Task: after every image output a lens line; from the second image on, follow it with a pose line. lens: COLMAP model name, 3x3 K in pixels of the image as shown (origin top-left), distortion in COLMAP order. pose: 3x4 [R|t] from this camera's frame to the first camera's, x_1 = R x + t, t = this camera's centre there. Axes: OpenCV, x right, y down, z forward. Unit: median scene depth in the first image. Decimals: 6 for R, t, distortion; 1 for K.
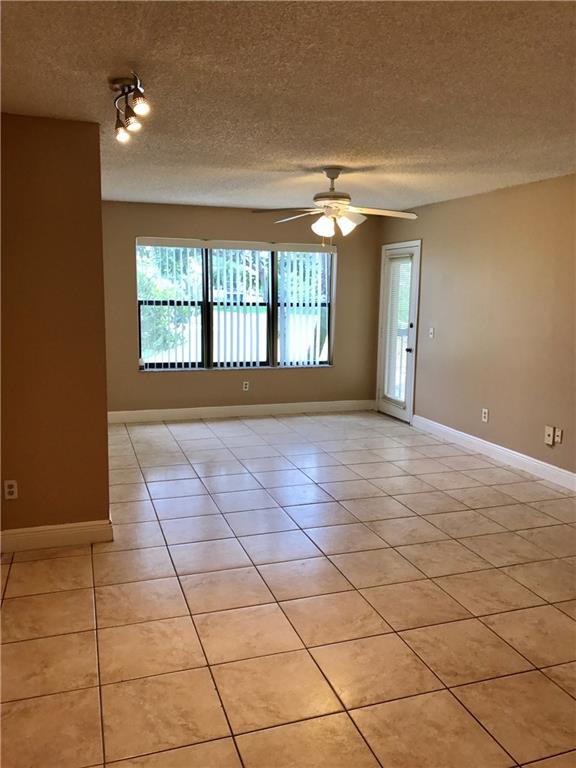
lens RADIAL K [[637.8, 0, 288.7], [0, 637.8, 385.4], [0, 0, 1]] dist [0.007184, -0.009107]
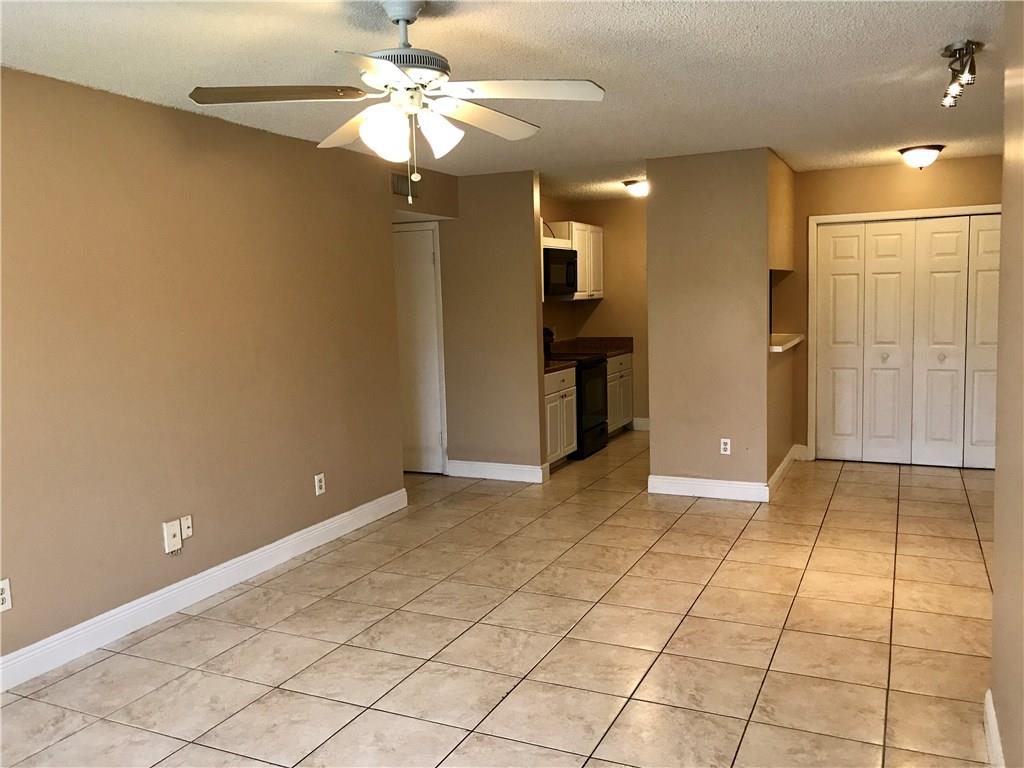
lens RADIAL K [[850.4, 0, 510.2], [0, 850.4, 383.0], [0, 0, 1]] dist [0.007184, -0.009107]
pose [[-0.724429, -0.067681, 0.686019, -0.509160], [0.125251, 0.965681, 0.227536, -0.289602], [-0.677875, 0.250759, -0.691090, 1.878785]]
